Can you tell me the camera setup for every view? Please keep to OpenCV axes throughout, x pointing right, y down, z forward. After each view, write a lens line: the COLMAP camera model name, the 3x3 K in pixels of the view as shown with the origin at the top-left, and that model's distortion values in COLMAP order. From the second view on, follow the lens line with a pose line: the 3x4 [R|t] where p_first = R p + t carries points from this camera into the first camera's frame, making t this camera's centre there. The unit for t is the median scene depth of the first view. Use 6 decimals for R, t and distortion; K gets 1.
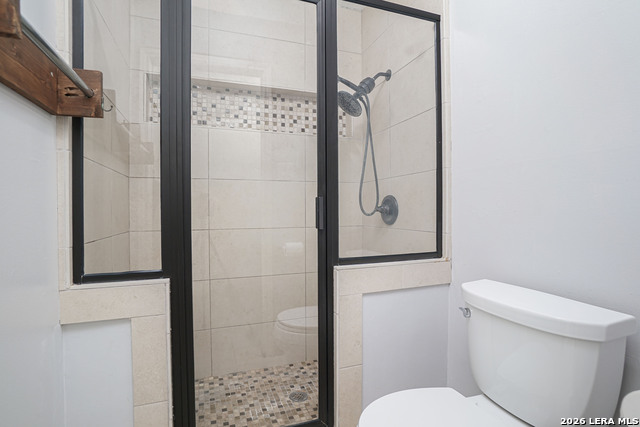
lens RADIAL K [[313.6, 0, 318.9], [0, 313.6, 211.8], [0, 0, 1]] dist [-0.031812, 0.007768]
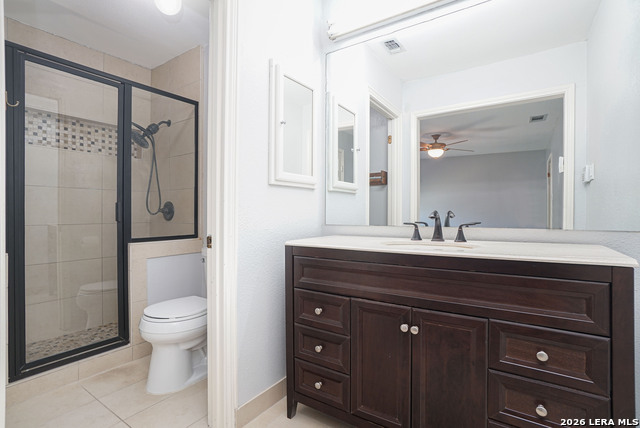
lens RADIAL K [[313.6, 0, 322.6], [0, 313.6, 213.6], [0, 0, 1]] dist [-0.031812, 0.007768]
pose [[0.811524, 0.002905, 0.584312, -0.052603], [-0.000228, 0.999989, -0.004654, 0.012953], [-0.584319, 0.003644, 0.811516, -0.649409]]
